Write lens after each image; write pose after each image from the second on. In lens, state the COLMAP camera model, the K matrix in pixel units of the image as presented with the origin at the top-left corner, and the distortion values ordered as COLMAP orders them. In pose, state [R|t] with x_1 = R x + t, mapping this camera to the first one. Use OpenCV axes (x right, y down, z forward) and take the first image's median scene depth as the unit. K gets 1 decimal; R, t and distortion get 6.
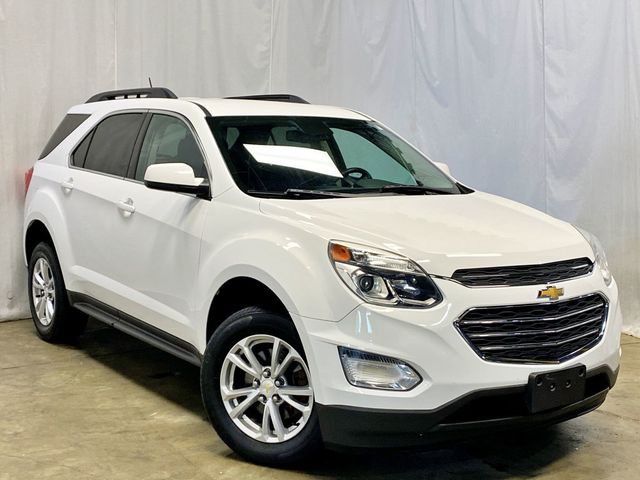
lens RADIAL K [[901.0, 0, 323.6], [0, 901.0, 241.6], [0, 0, 1]] dist [0.112736, 0.000000]
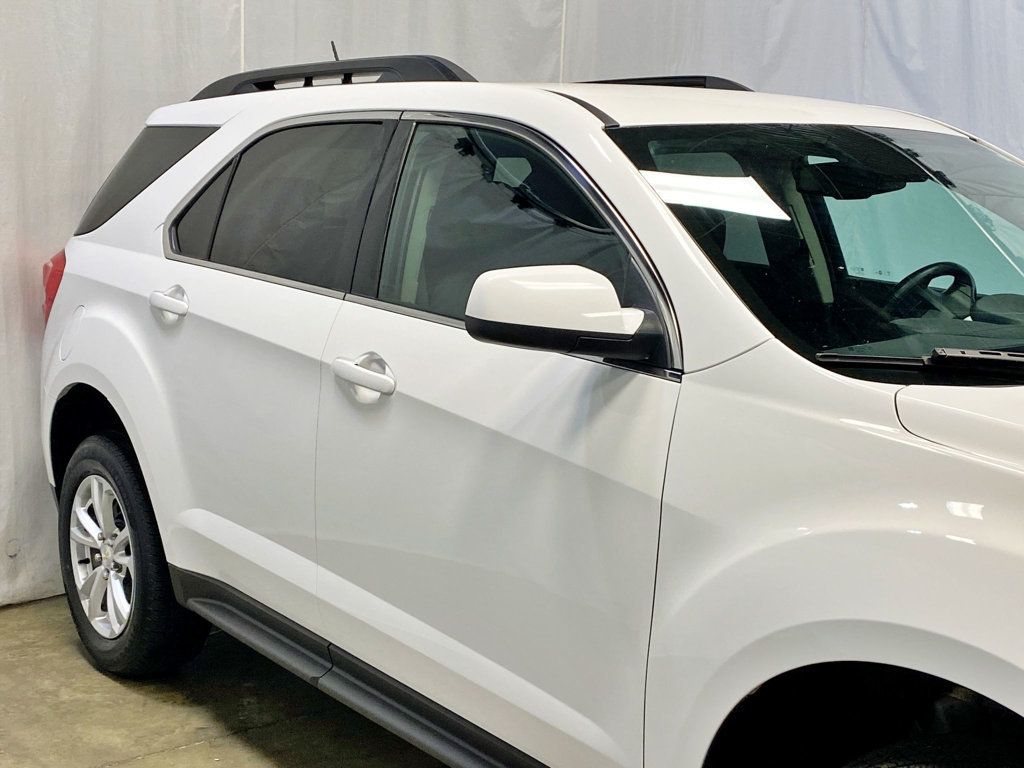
lens RADIAL K [[1441.6, 0, 512.3], [0, 1441.6, 384.2], [0, 0, 1]] dist [0.112736, 0.000000]
pose [[0.999264, -0.005583, 0.037938, -0.153257], [0.004452, 0.999545, 0.029835, -0.044598], [-0.038088, -0.029644, 0.998835, 0.351301]]
